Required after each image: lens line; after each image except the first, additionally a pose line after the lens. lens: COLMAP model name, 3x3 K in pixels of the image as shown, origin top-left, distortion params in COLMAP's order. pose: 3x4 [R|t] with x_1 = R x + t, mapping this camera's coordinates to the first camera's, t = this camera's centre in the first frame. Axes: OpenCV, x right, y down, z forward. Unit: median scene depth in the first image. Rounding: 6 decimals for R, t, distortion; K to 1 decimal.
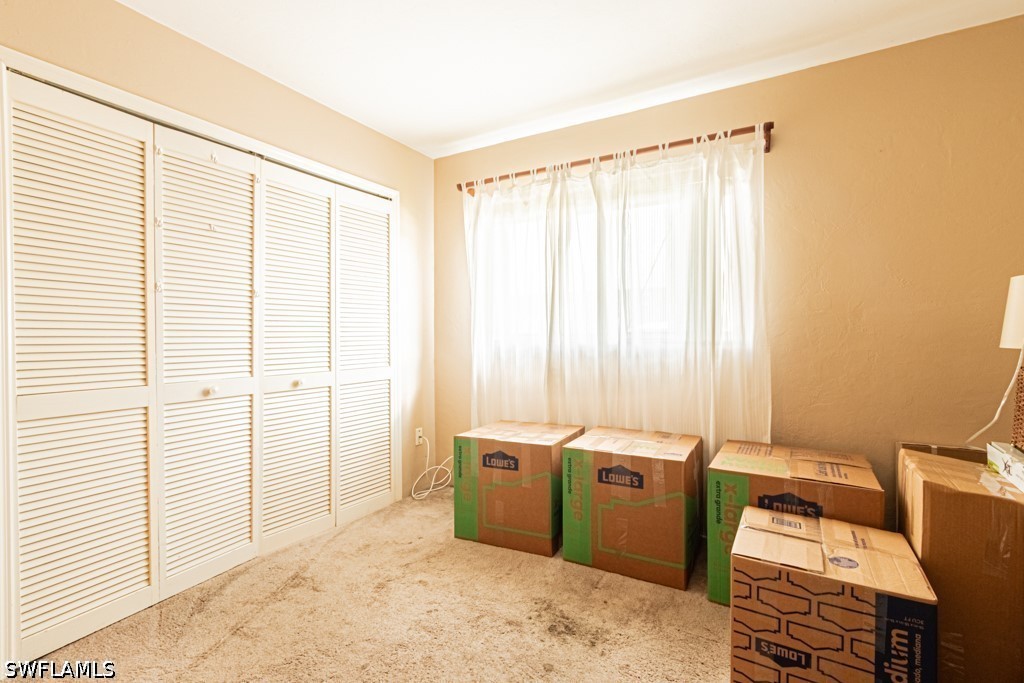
lens RADIAL K [[475.9, 0, 508.8], [0, 475.9, 340.2], [0, 0, 1]] dist [0.009419, -0.001435]
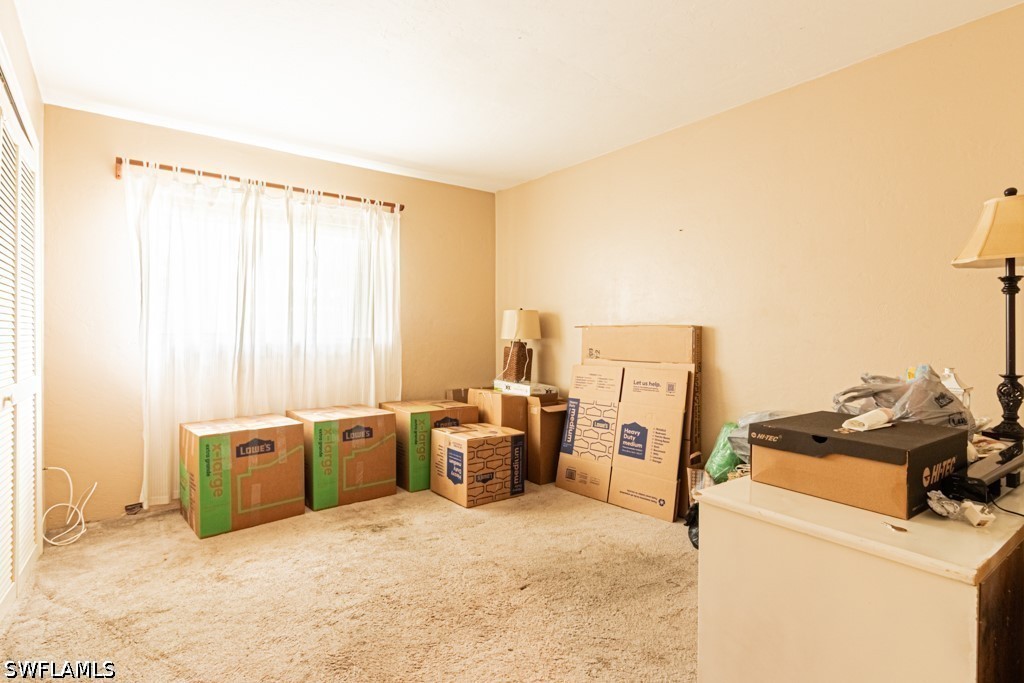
lens RADIAL K [[531.6, 0, 505.6], [0, 531.6, 342.0], [0, 0, 1]] dist [0.020218, 0.000091]
pose [[0.361172, -0.011904, 0.932423, -1.012068], [0.013012, 0.999886, 0.007725, 0.006864], [-0.932408, 0.009343, 0.361286, 0.010250]]
